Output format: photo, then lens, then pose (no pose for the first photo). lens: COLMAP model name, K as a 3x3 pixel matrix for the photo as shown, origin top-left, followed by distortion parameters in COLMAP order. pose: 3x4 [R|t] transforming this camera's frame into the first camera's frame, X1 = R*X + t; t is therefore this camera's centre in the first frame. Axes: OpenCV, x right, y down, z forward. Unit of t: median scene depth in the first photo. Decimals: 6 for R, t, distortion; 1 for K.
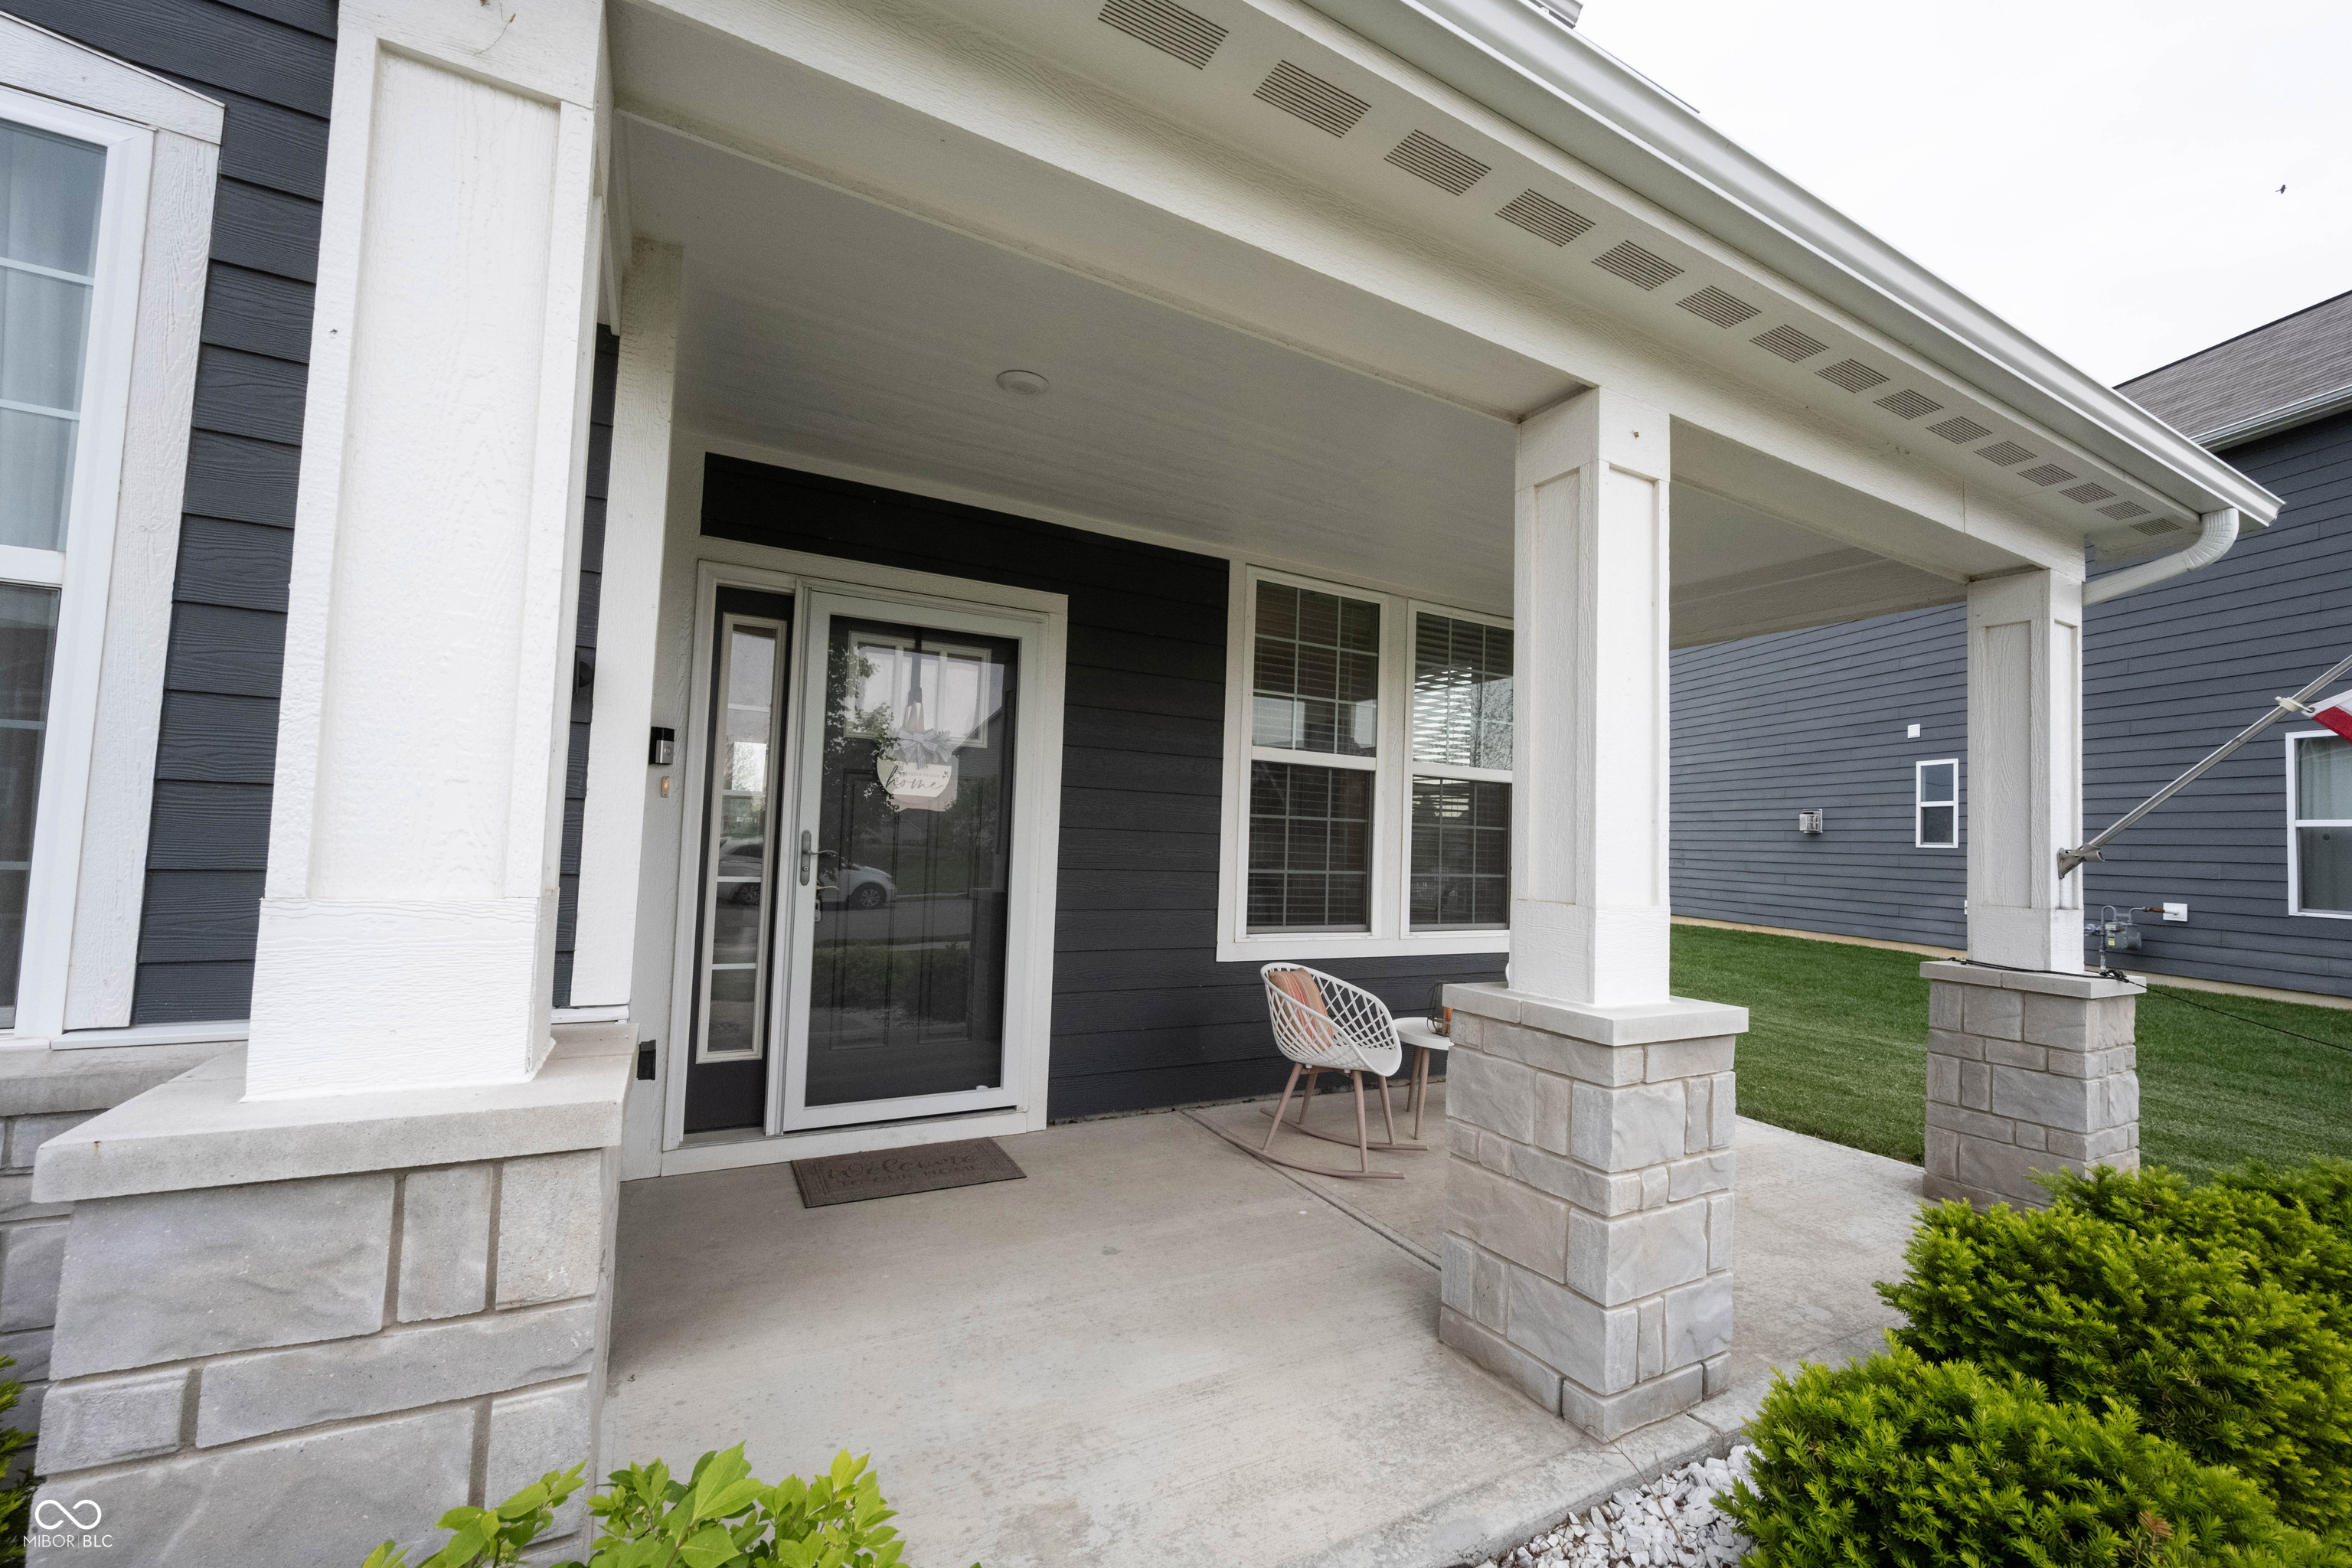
lens RADIAL K [[937.3, 0, 1158.1], [0, 937.3, 797.1], [0, 0, 1]] dist [-0.000742, -0.000035]
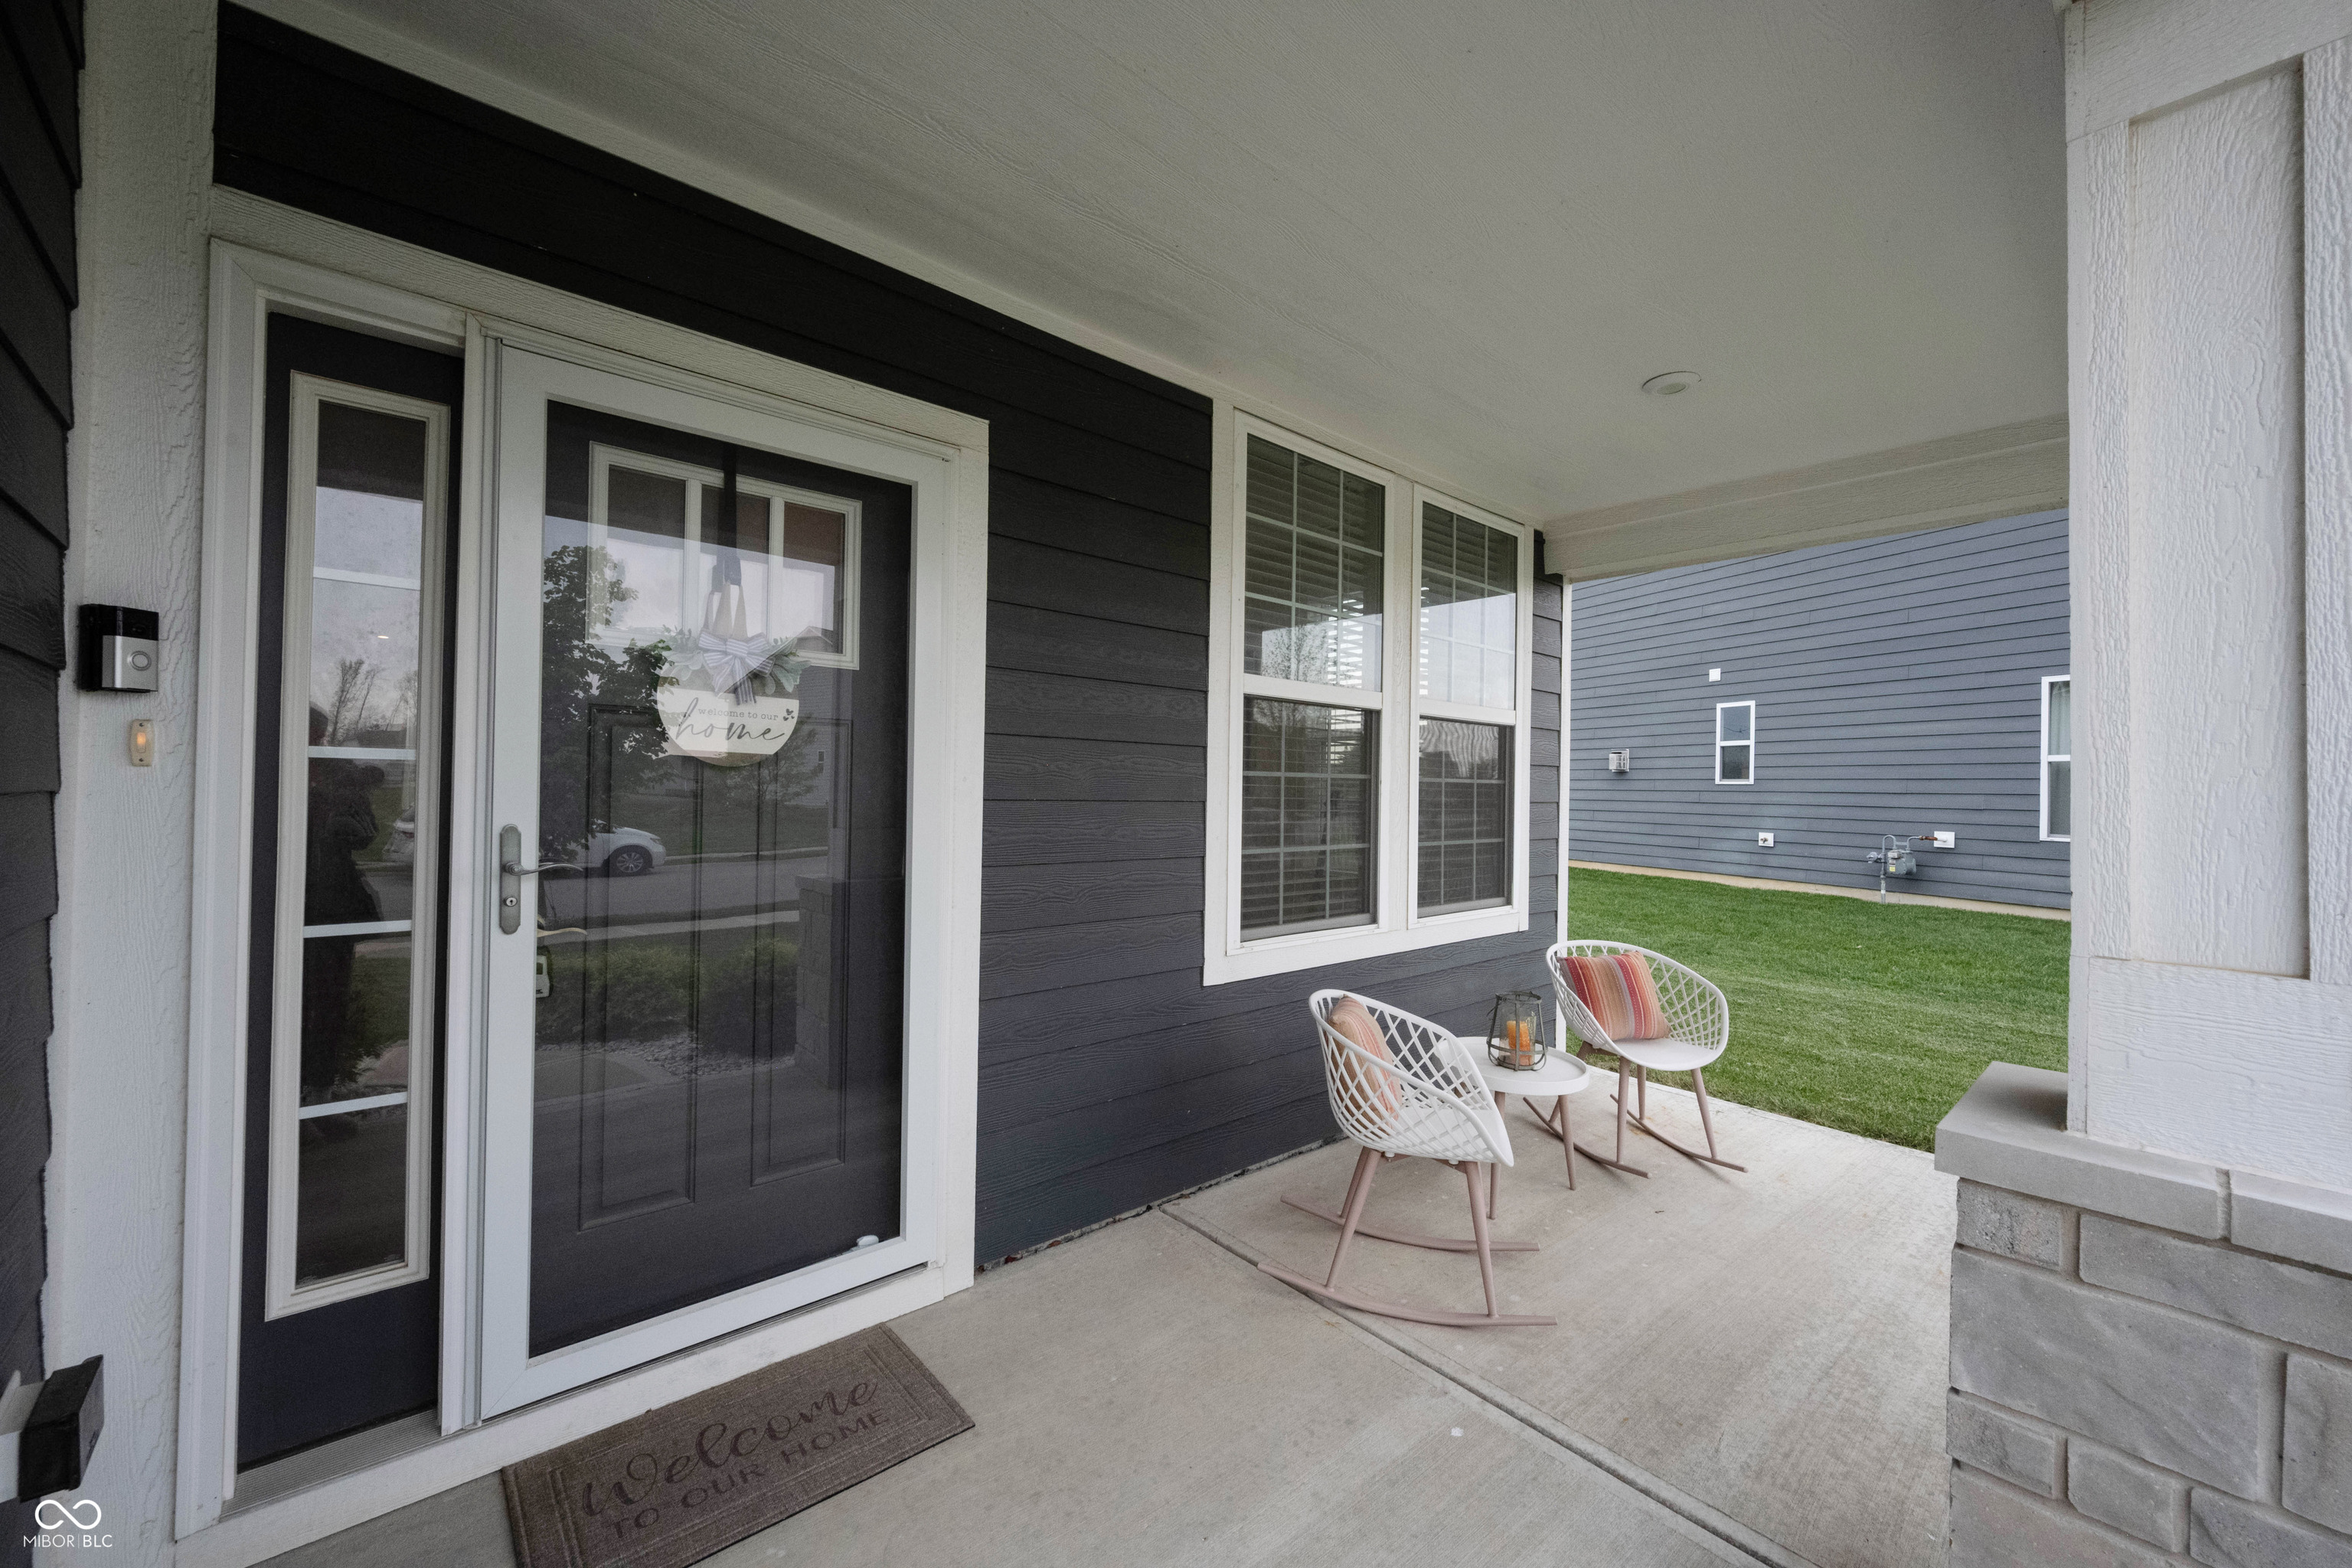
lens RADIAL K [[929.3, 0, 1176.0], [0, 929.3, 784.0], [0, 0, 1]] dist [0.000294, 0.000211]
pose [[0.972855, -0.019352, 0.230606, -0.110751], [0.008667, 0.998845, 0.047259, -0.005766], [-0.231254, -0.043977, 0.971899, 0.338742]]
